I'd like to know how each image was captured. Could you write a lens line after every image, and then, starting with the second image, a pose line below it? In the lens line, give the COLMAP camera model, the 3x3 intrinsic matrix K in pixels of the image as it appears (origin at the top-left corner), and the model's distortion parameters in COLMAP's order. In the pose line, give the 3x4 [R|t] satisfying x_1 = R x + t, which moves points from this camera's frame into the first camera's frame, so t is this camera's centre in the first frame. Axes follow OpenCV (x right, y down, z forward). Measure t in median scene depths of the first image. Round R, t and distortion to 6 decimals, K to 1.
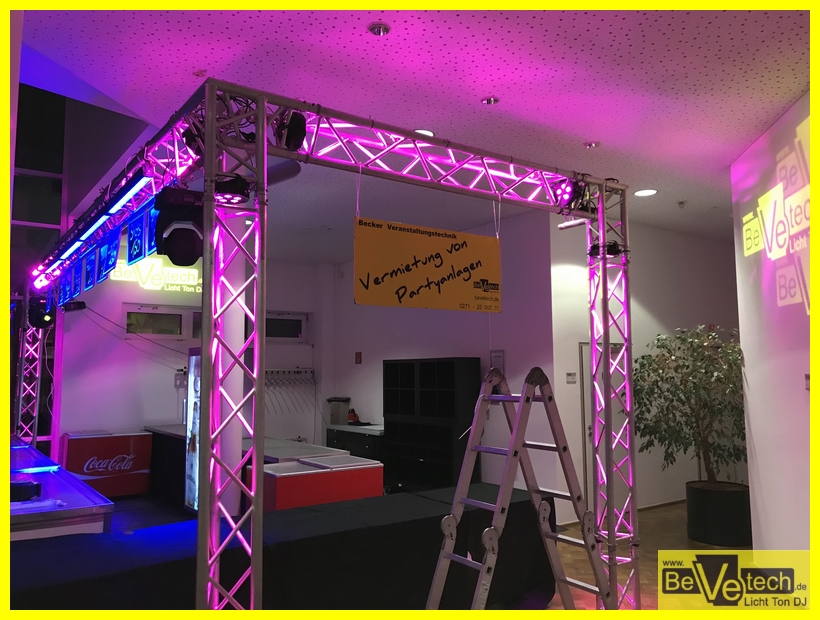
lens RADIAL K [[651.9, 0, 413.2], [0, 651.9, 307.7], [0, 0, 1]] dist [0.001581, -0.023493]
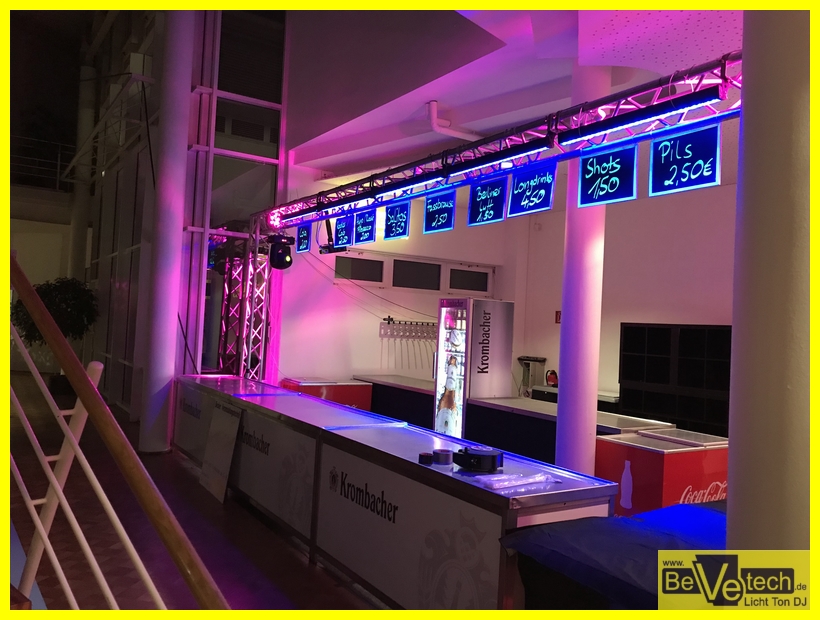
lens RADIAL K [[651.9, 0, 408.8], [0, 651.9, 308.4], [0, 0, 1]] dist [0.001581, -0.023493]
pose [[0.995528, 0.058834, -0.073915, -0.333387], [-0.053419, 0.995885, 0.073213, 0.010499], [0.077919, -0.068937, 0.994573, 0.067385]]
